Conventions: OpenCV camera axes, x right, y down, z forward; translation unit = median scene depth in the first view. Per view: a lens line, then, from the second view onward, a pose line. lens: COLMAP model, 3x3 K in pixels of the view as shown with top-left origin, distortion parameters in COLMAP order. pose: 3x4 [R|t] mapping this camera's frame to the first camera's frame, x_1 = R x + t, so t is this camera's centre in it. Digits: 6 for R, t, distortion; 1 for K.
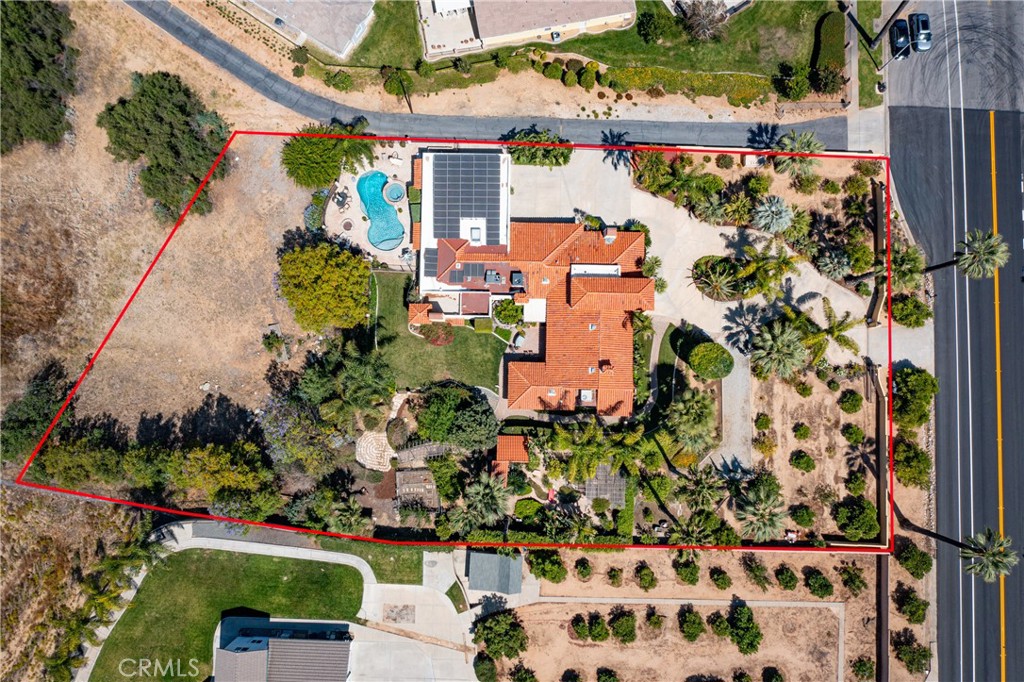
lens RADIAL K [[795.1, 0, 512.0], [0, 795.1, 341.0], [0, 0, 1]] dist [-0.025319, -0.000043]
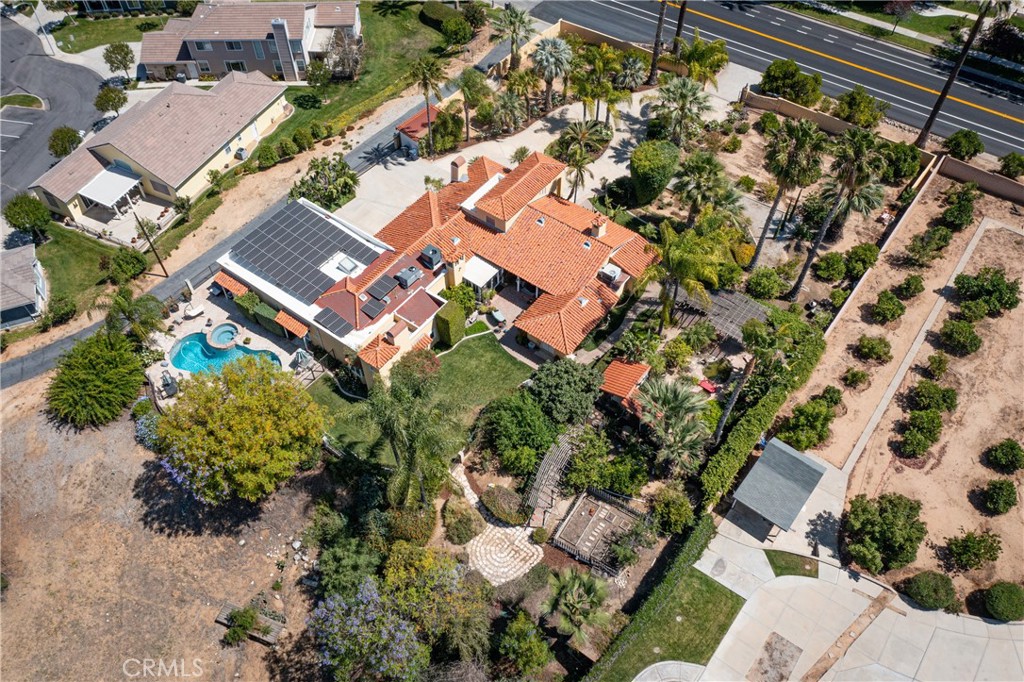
lens RADIAL K [[795.1, 0, 512.0], [0, 795.1, 341.0], [0, 0, 1]] dist [-0.025319, -0.000043]
pose [[0.584622, -0.633701, 0.506597, -0.367200], [0.809608, 0.496057, -0.313786, 0.250674], [-0.052455, 0.593591, 0.803055, 0.434407]]
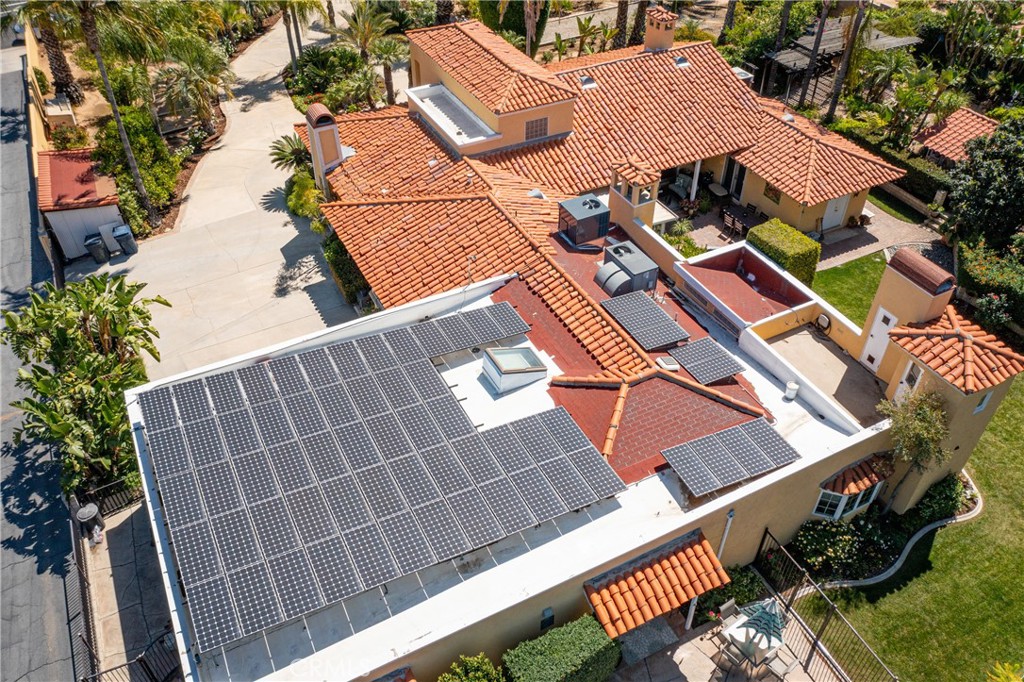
lens RADIAL K [[795.1, 0, 512.0], [0, 795.1, 341.0], [0, 0, 1]] dist [-0.025319, -0.000043]
pose [[-0.475397, -0.574077, 0.666658, -0.192920], [0.878207, -0.264497, 0.398488, -0.221819], [-0.052434, 0.774904, 0.629900, 0.833338]]
